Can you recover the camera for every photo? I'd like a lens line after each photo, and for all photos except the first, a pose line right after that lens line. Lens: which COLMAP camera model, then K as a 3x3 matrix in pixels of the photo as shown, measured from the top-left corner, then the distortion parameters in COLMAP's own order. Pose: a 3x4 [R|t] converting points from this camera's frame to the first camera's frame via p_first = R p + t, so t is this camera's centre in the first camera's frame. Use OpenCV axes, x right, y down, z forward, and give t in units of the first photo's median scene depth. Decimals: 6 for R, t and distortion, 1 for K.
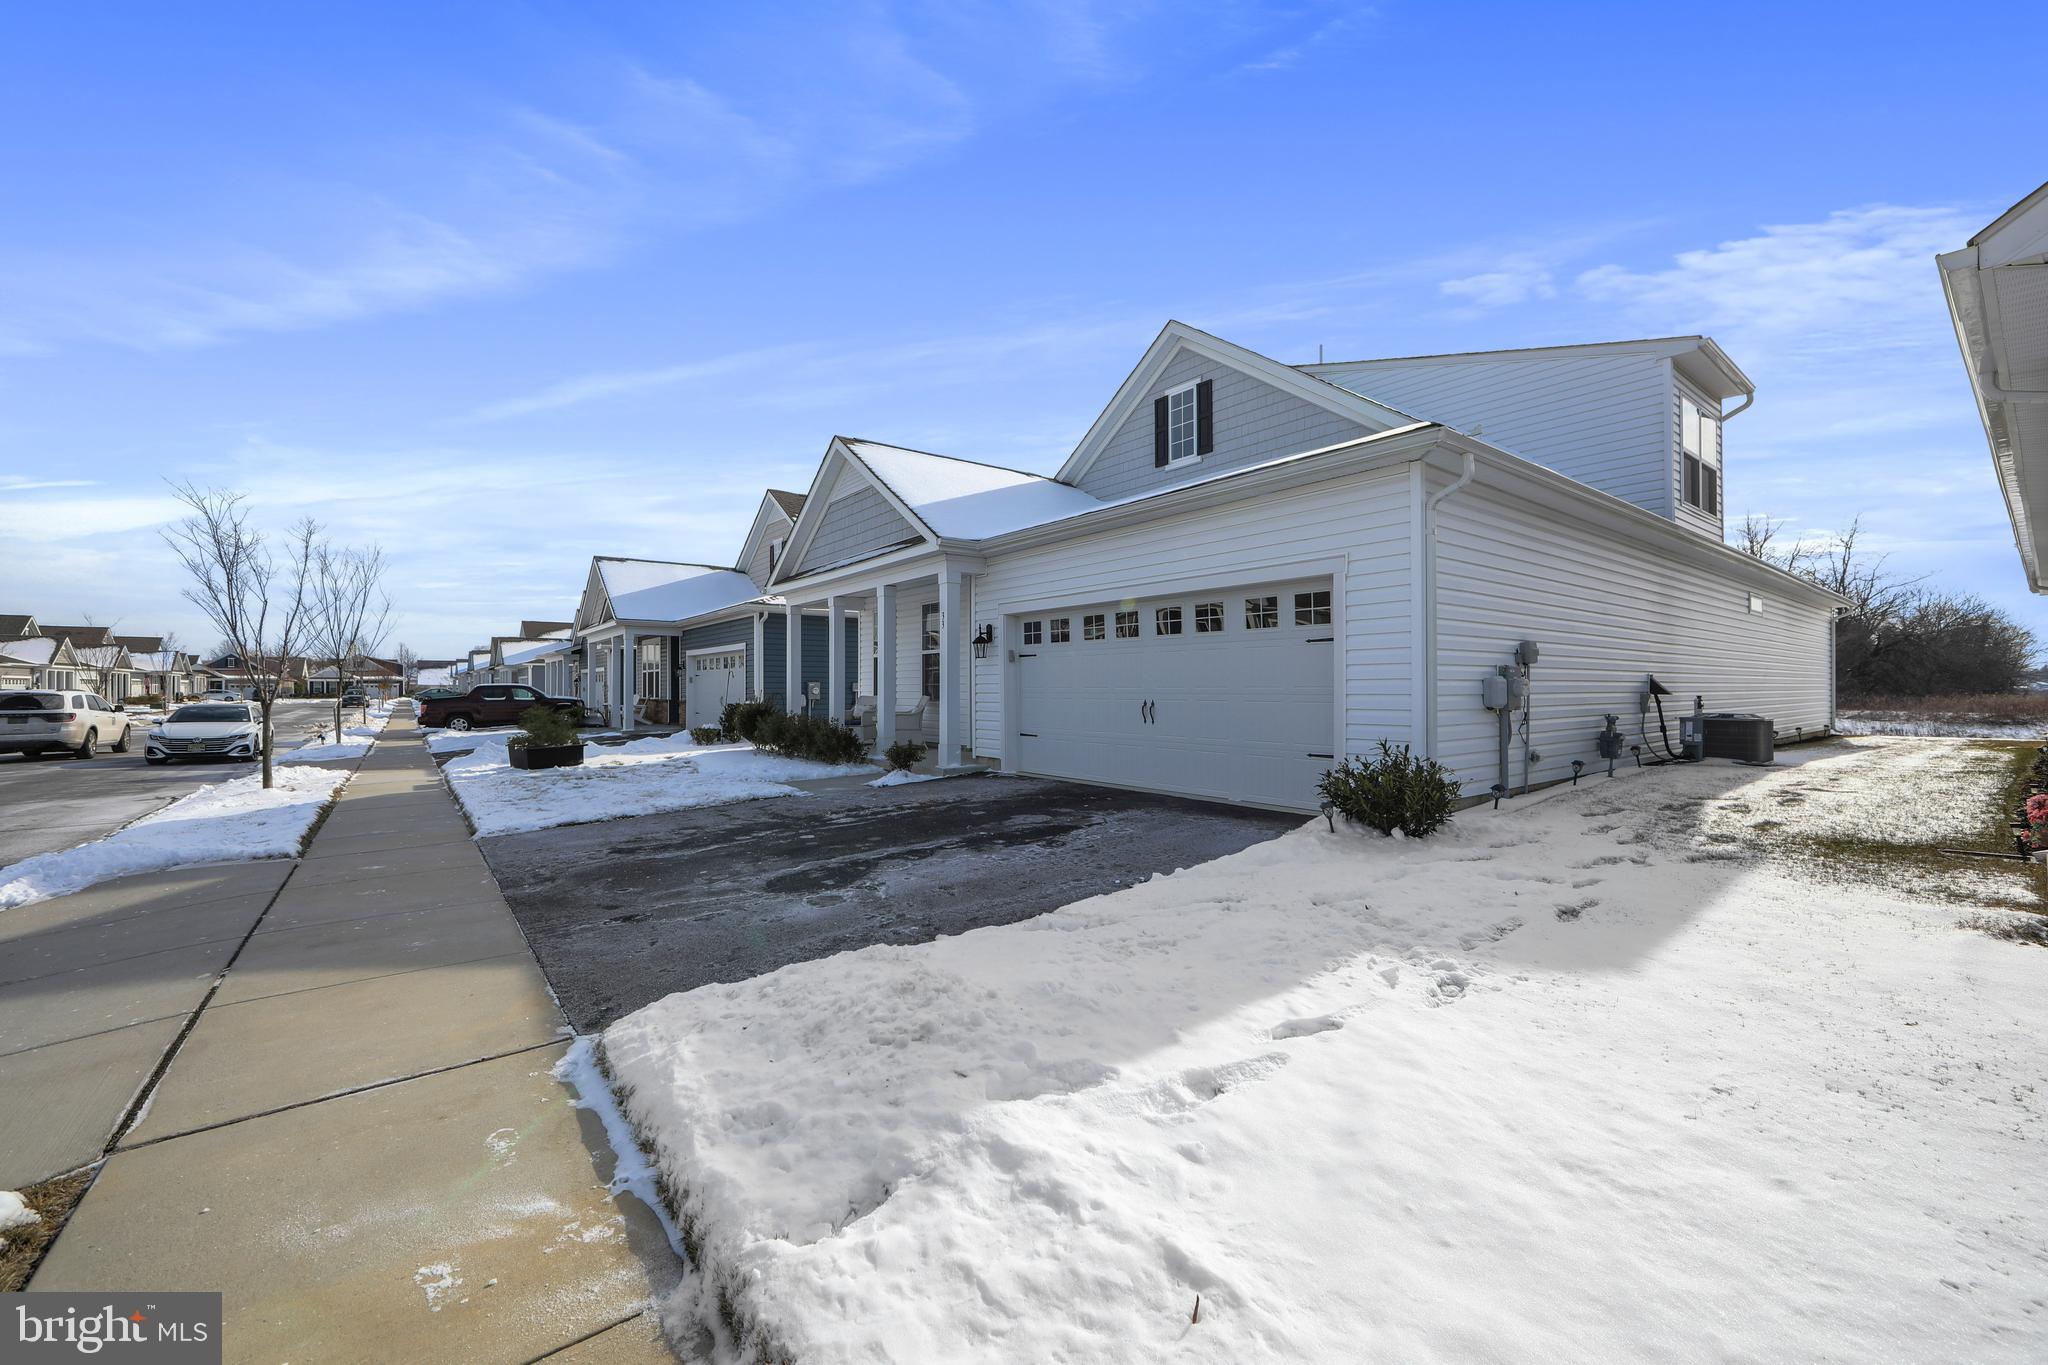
lens RADIAL K [[809.1, 0, 1024.5], [0, 809.1, 692.2], [0, 0, 1]] dist [-0.012818, 0.002194]
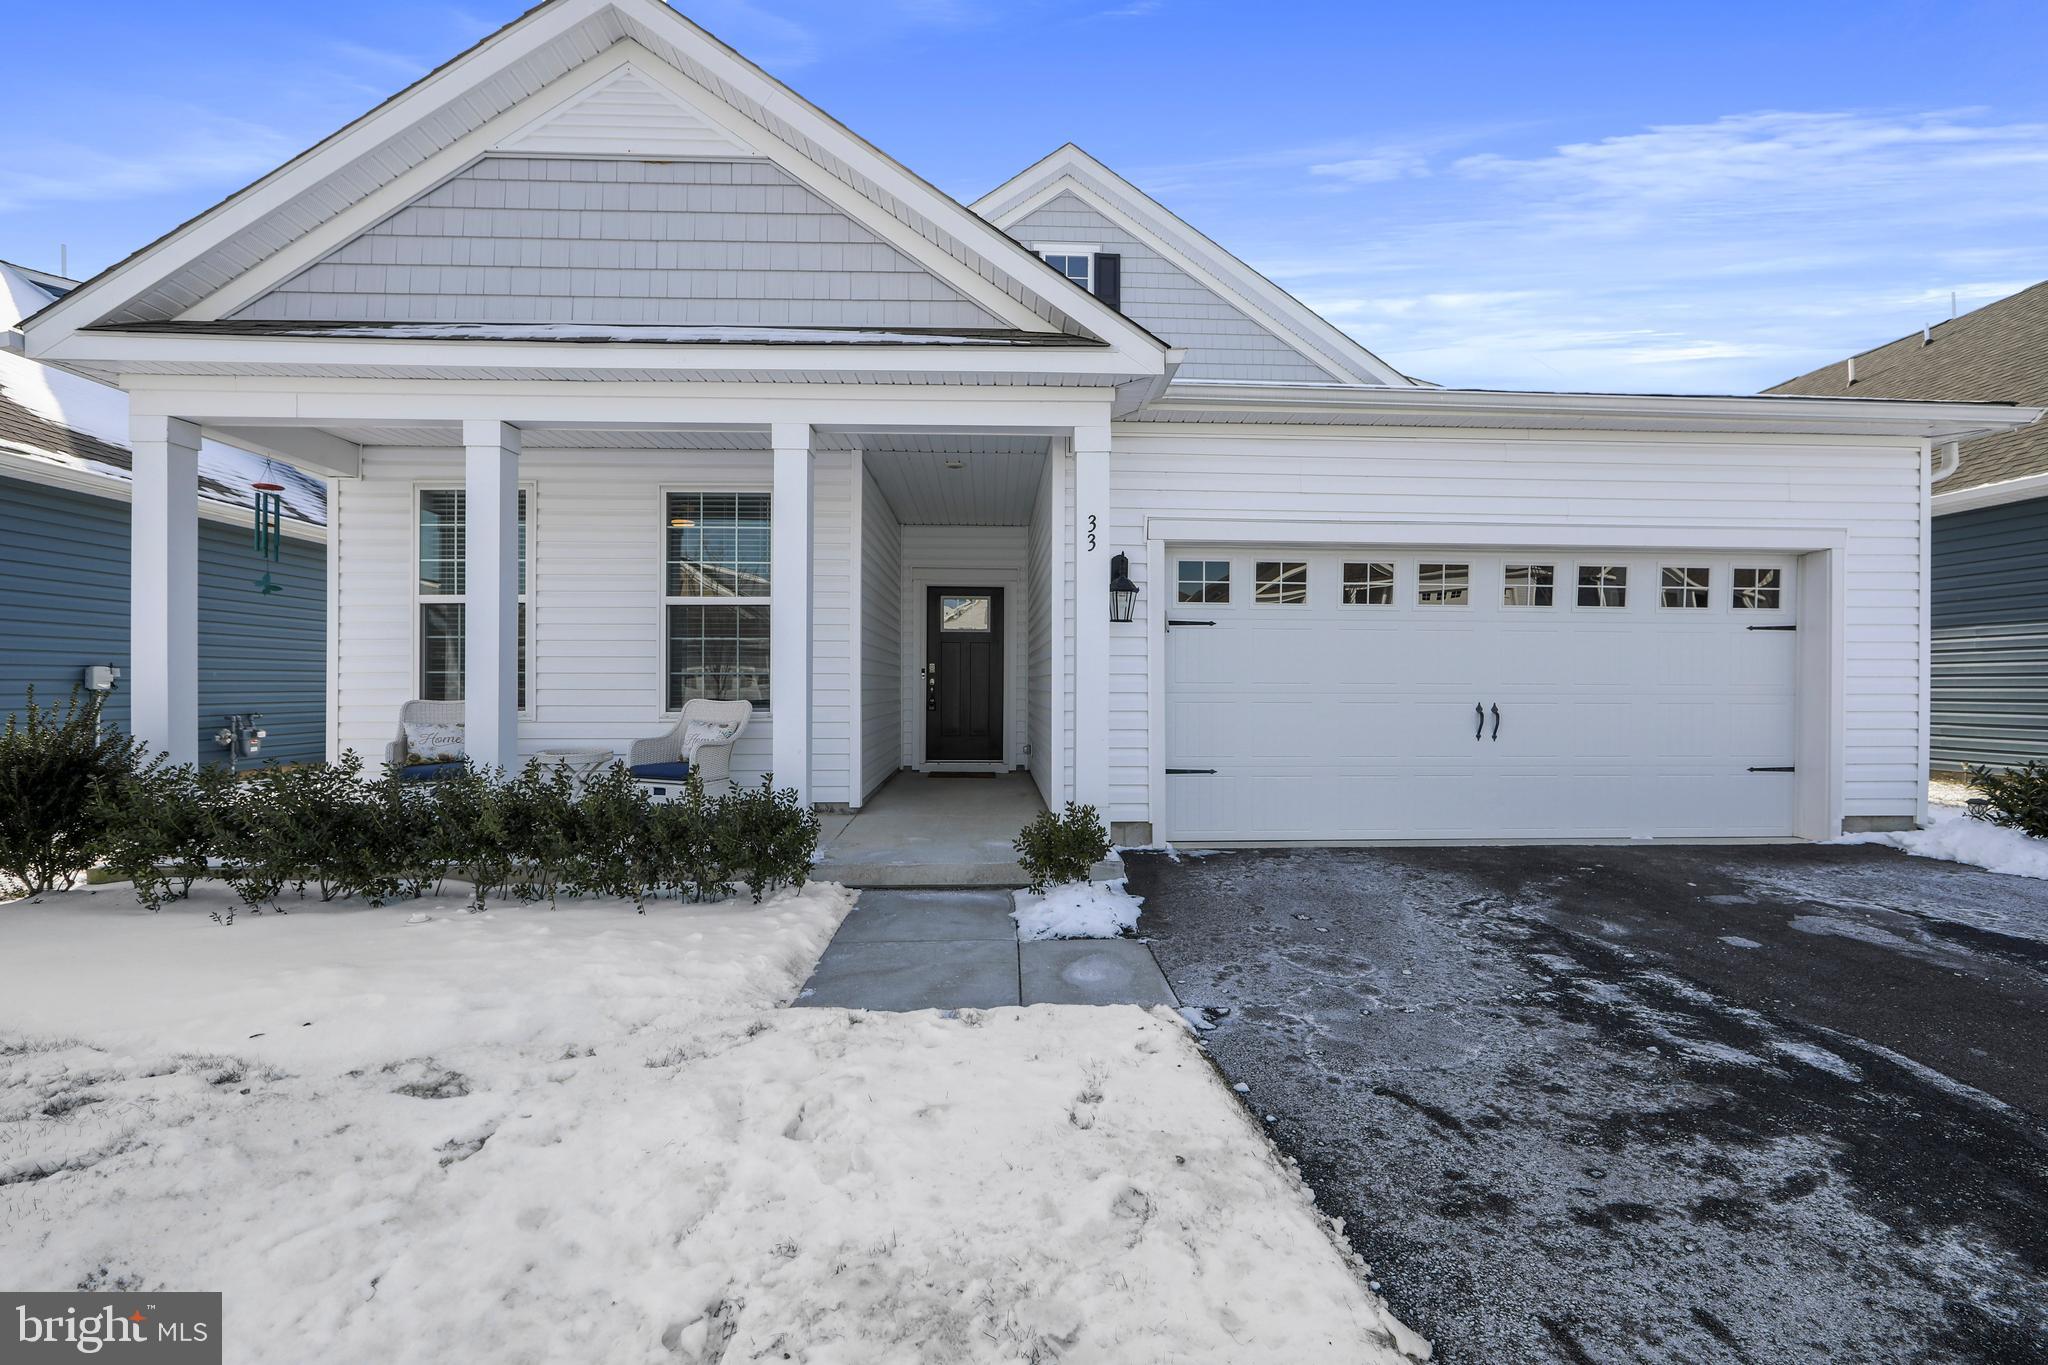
lens RADIAL K [[809.1, 0, 1027.0], [0, 809.1, 665.1], [0, 0, 1]] dist [-0.012818, 0.002194]
pose [[0.561127, 0.004522, 0.827718, -0.519481], [0.001487, 0.999978, -0.006471, -0.015194], [-0.827729, 0.004862, 0.561108, 0.825221]]
